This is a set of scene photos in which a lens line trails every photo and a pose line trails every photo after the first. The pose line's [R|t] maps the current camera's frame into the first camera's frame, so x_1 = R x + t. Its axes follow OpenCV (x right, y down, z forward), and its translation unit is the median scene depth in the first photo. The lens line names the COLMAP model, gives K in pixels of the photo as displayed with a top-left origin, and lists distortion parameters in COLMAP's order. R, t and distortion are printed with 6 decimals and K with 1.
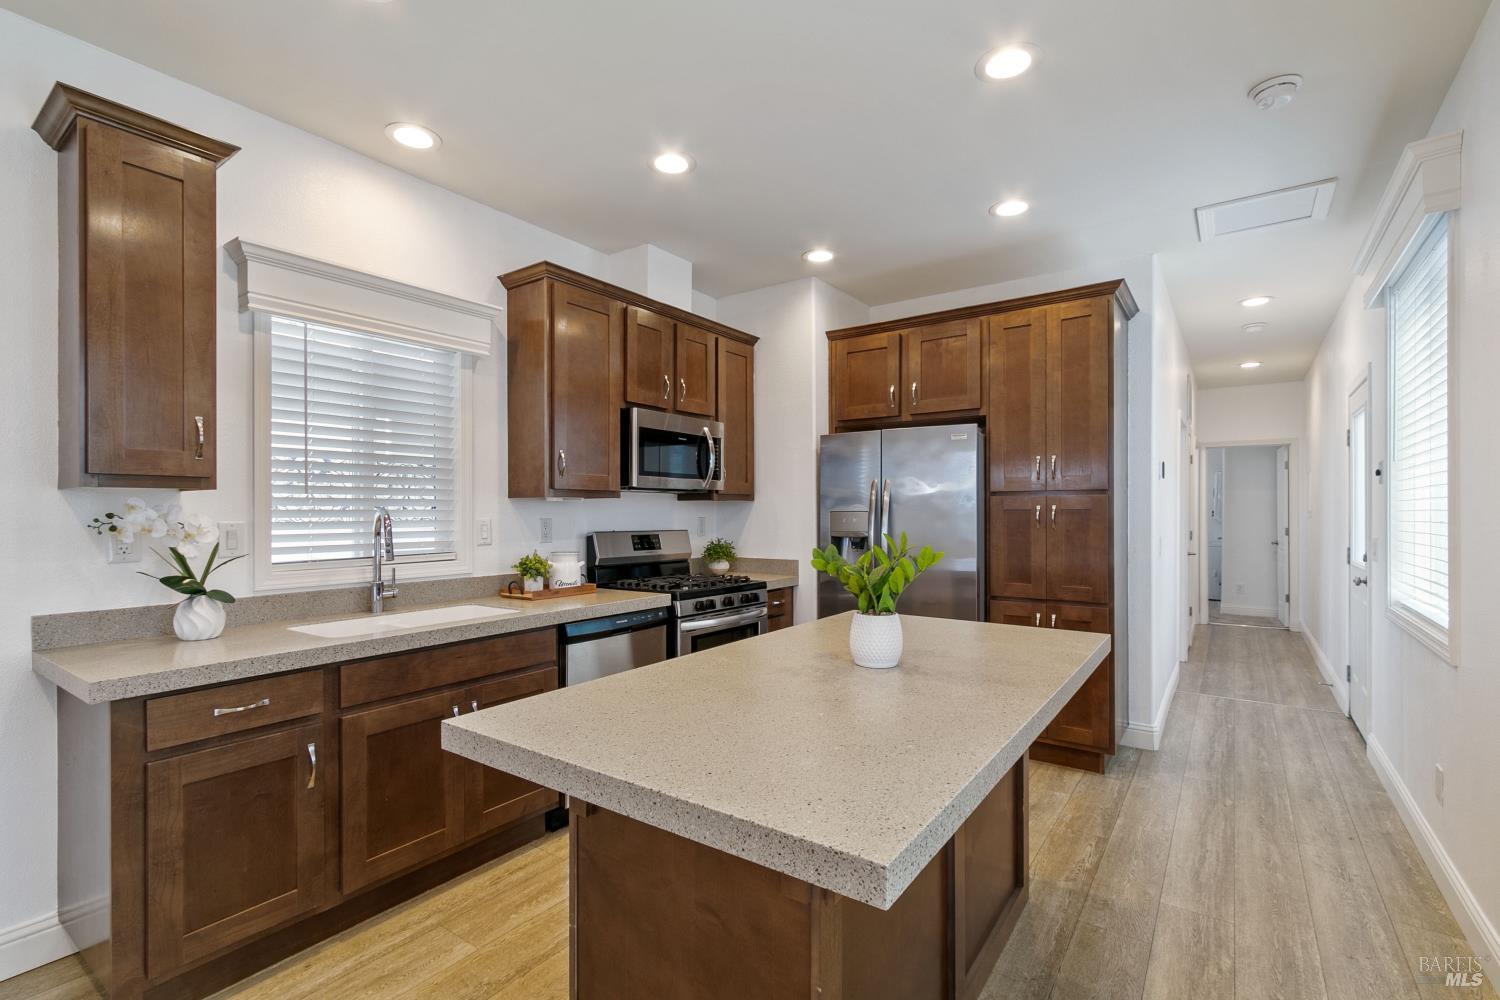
lens RADIAL K [[687.5, 0, 720.0], [0, 687.5, 511.8], [0, 0, 1]] dist [0.000062, -0.002105]
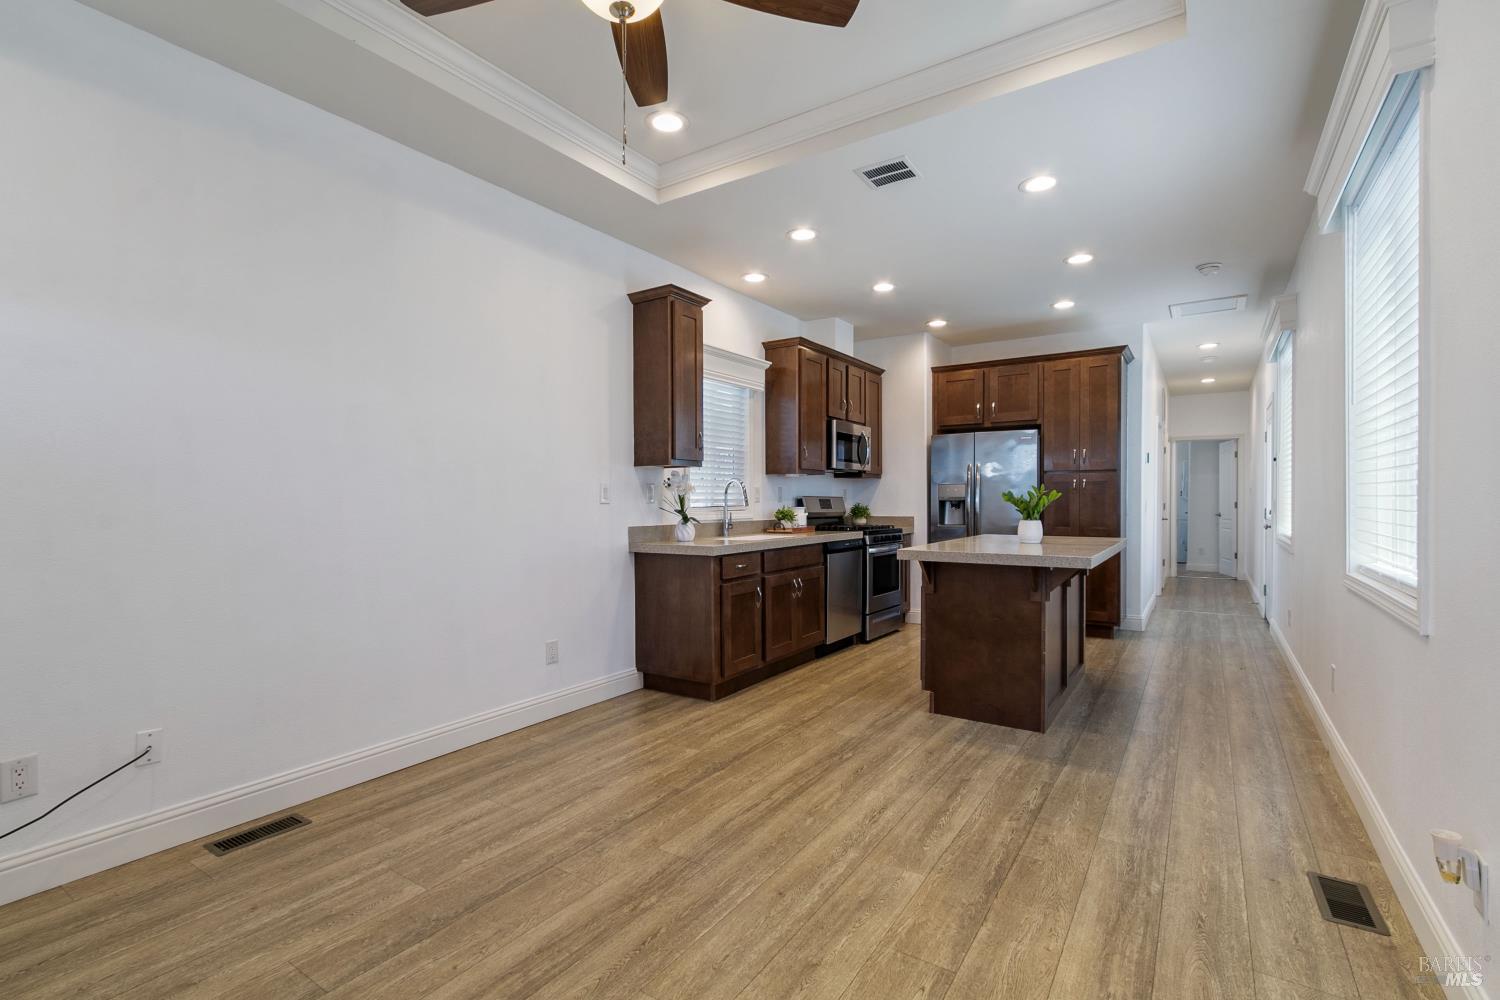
lens RADIAL K [[687.5, 0, 716.9], [0, 687.5, 508.9], [0, 0, 1]] dist [0.000062, -0.002105]
pose [[0.999664, -0.001729, 0.025860, -0.437921], [0.001399, 0.999917, 0.012776, 0.039496], [-0.025880, -0.012735, 0.999584, -0.627627]]
